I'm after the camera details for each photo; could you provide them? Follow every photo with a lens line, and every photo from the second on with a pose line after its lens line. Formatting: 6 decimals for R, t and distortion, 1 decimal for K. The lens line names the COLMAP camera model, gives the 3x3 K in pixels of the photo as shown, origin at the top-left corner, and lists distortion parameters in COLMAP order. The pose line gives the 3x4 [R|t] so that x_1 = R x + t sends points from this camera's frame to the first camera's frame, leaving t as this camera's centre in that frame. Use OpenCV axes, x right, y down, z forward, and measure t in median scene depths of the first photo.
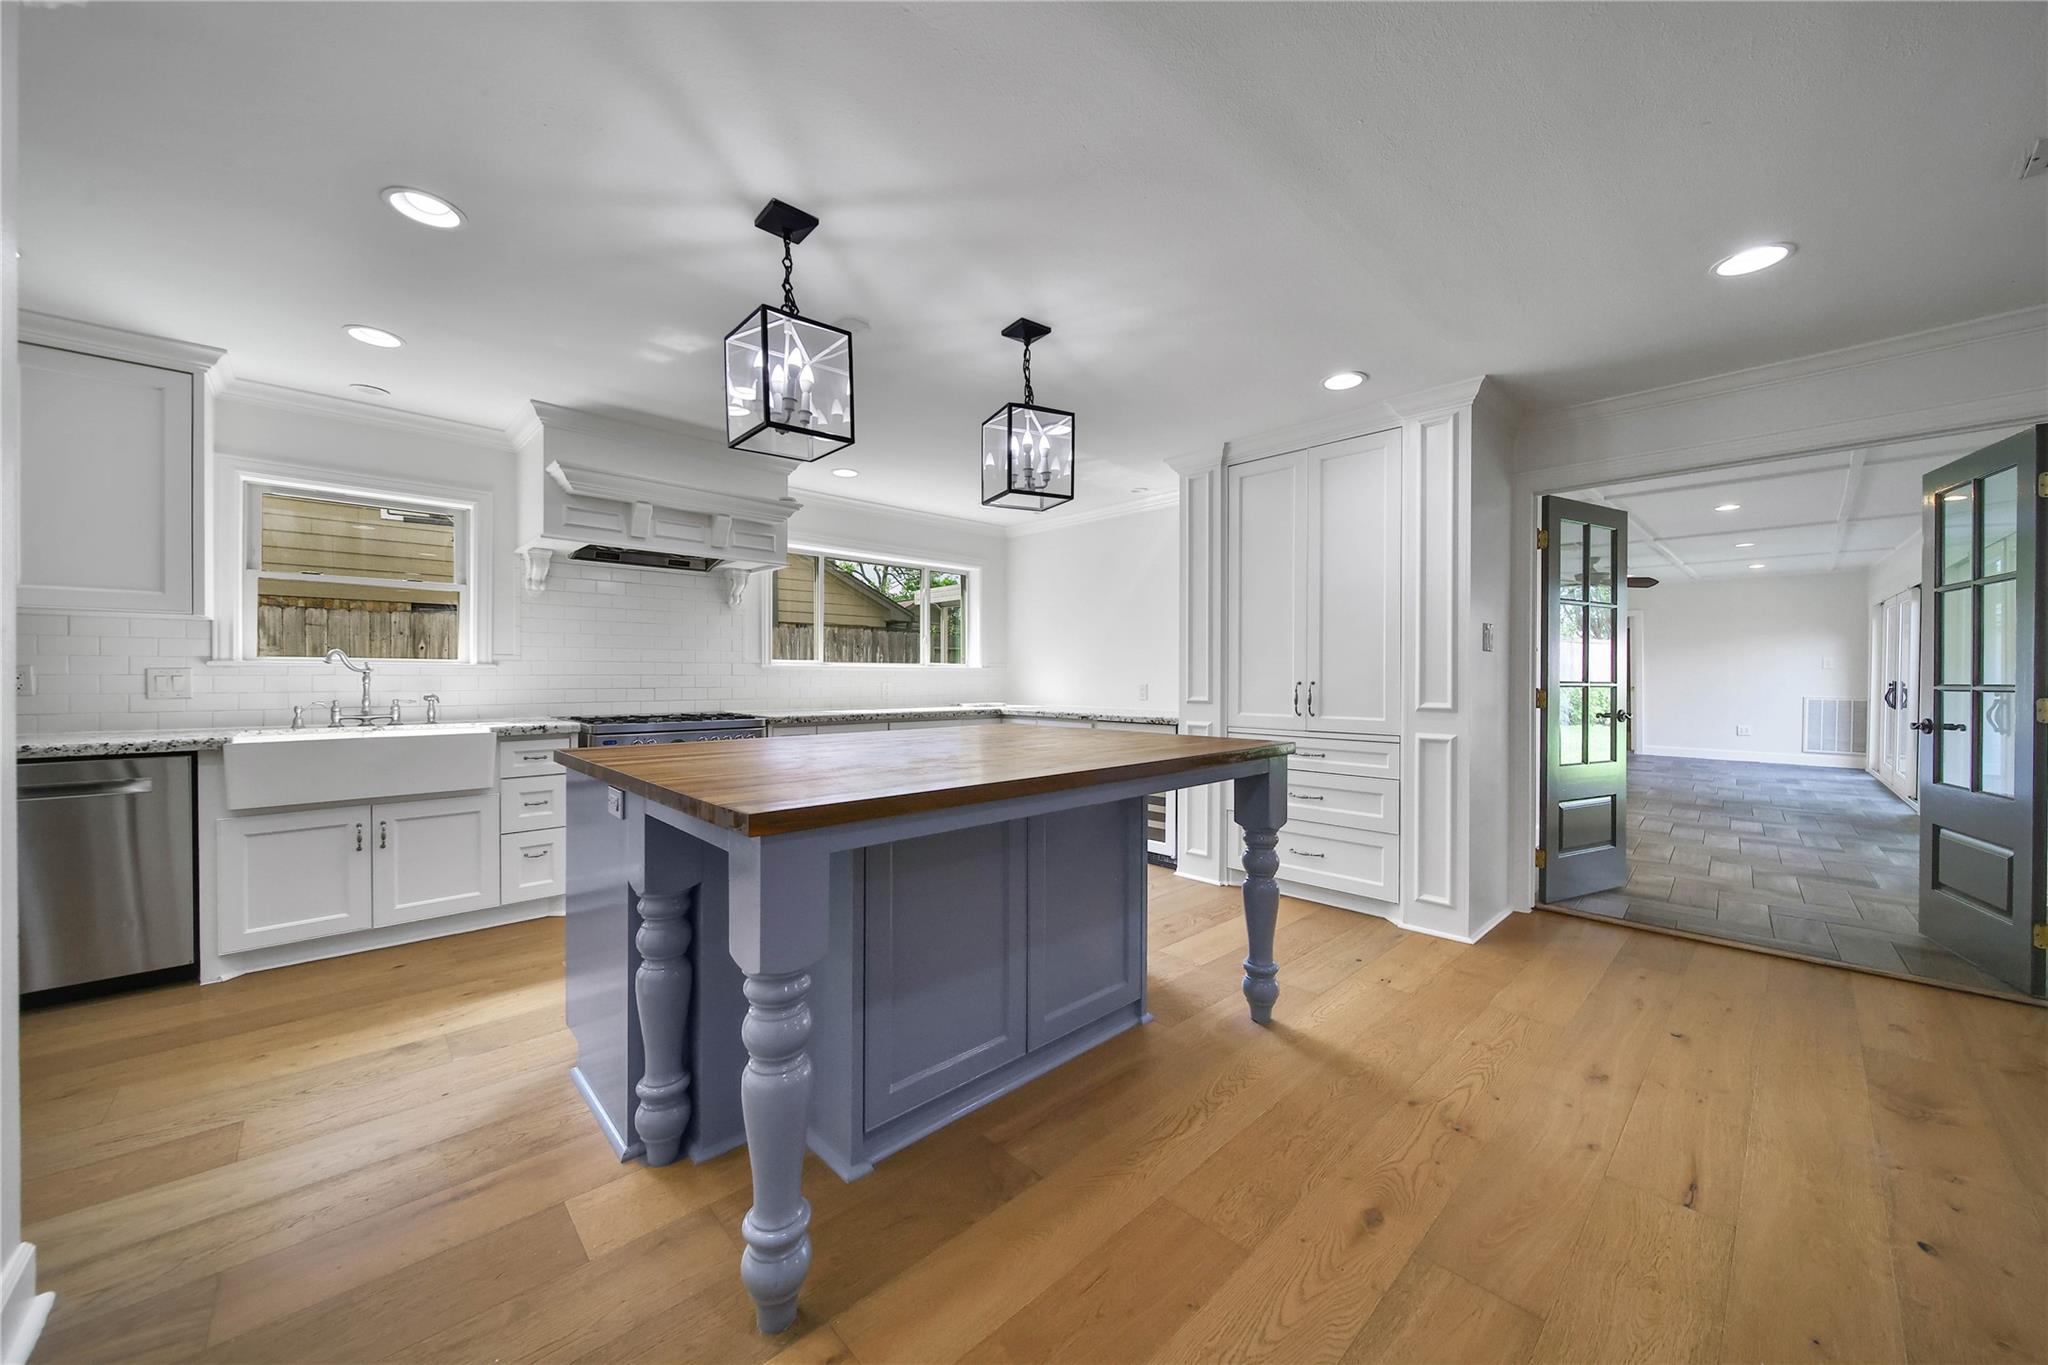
lens RADIAL K [[734.5, 0, 1021.4], [0, 734.5, 679.8], [0, 0, 1]] dist [0.009277, -0.002324]
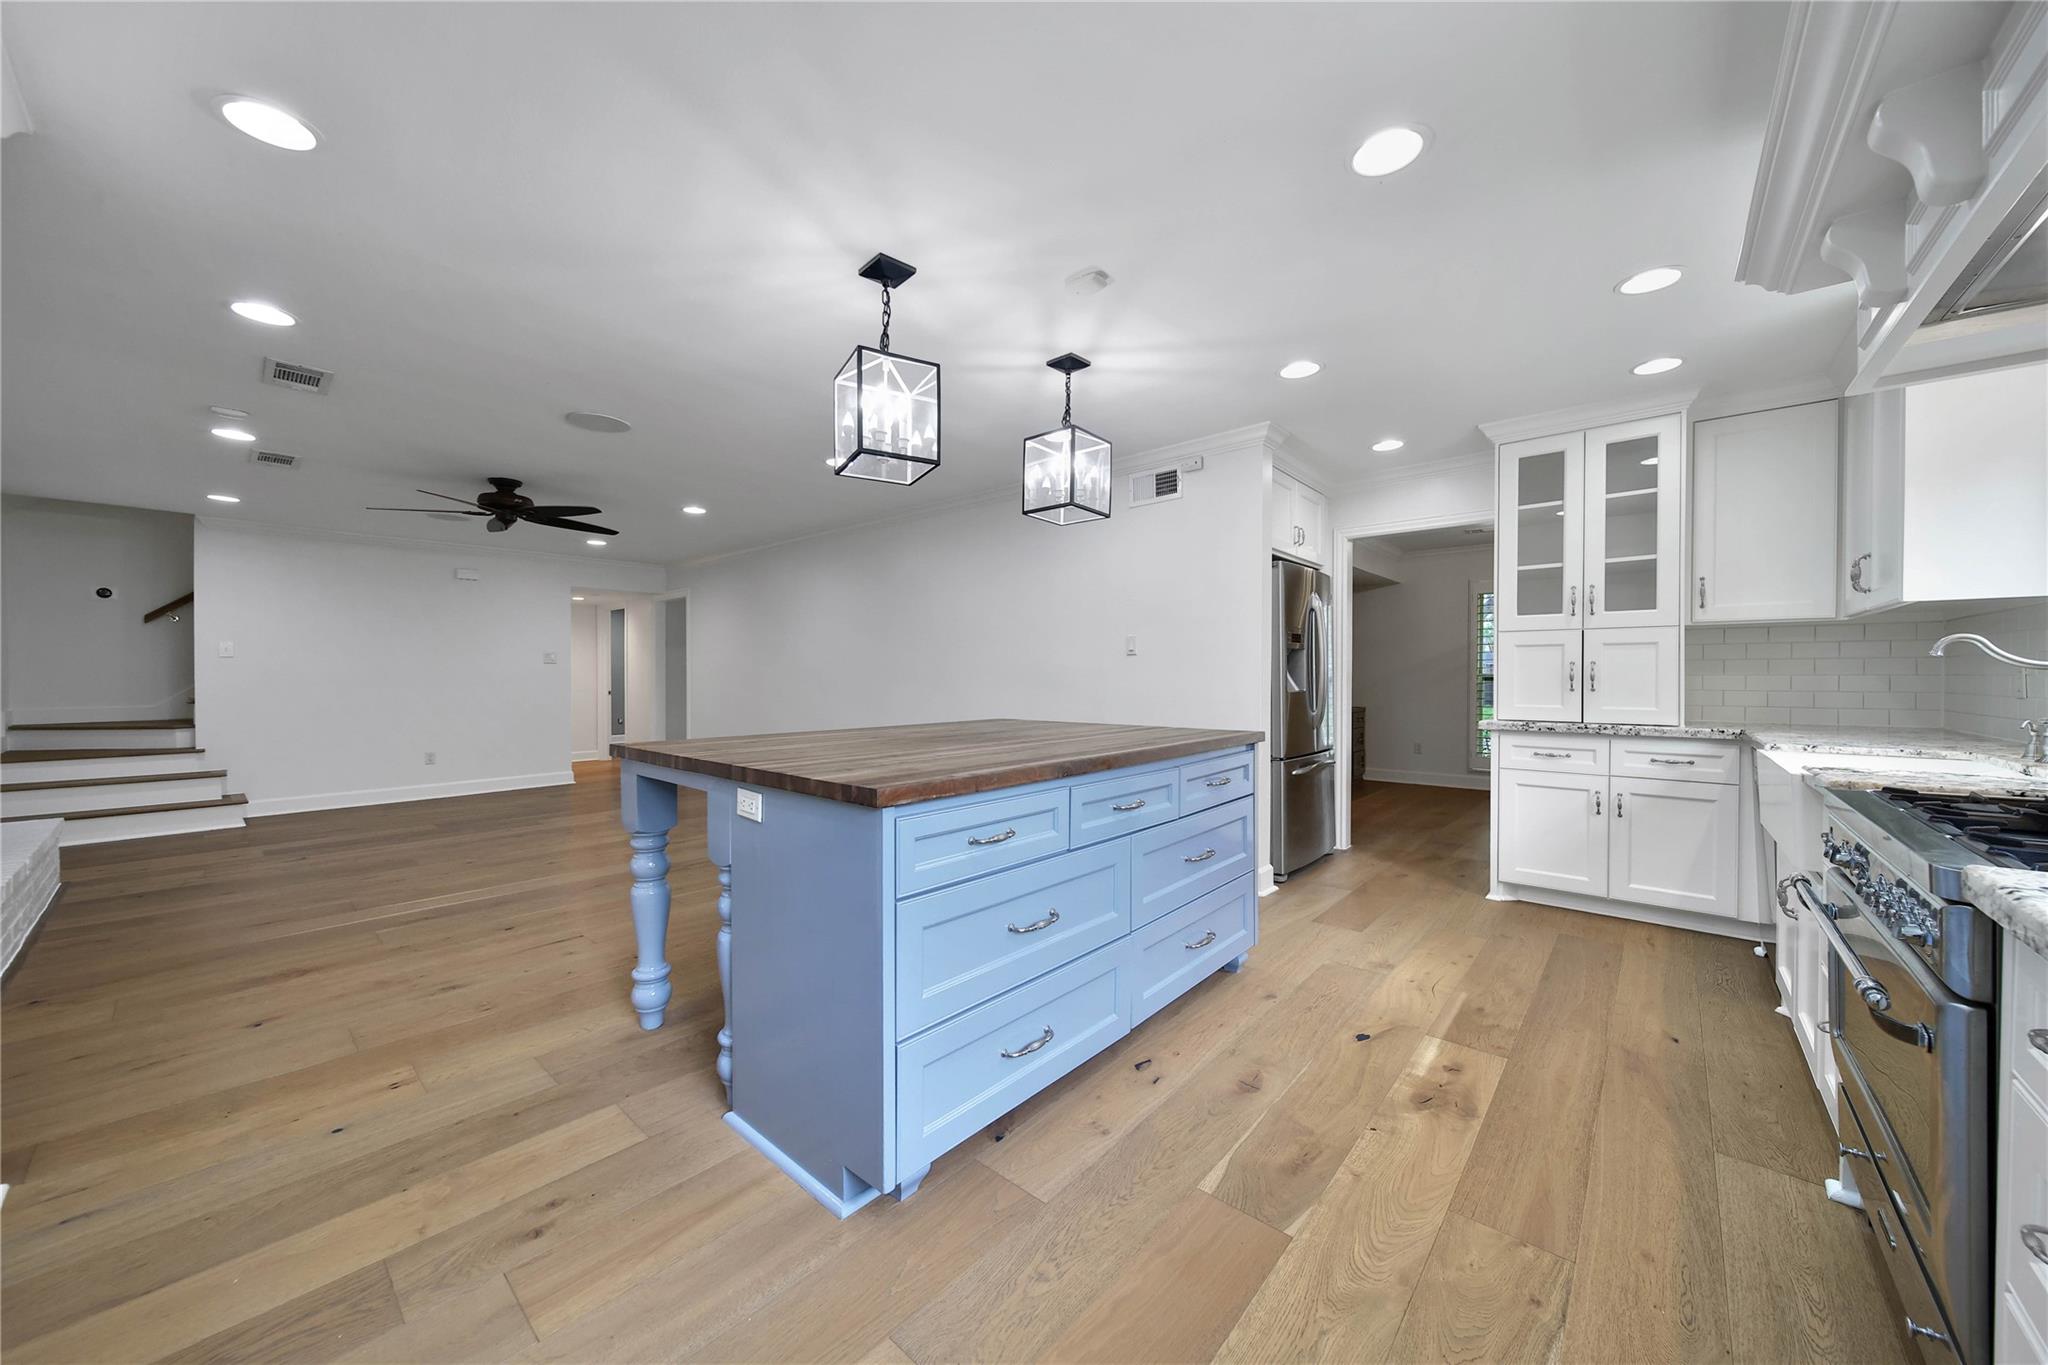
lens RADIAL K [[734.5, 0, 1012.9], [0, 734.5, 686.6], [0, 0, 1]] dist [0.009277, -0.002324]
pose [[-0.995780, 0.000672, -0.091772, -0.048812], [-0.001426, 0.999739, 0.022802, -0.010996], [0.091763, 0.022837, -0.995519, 1.504962]]
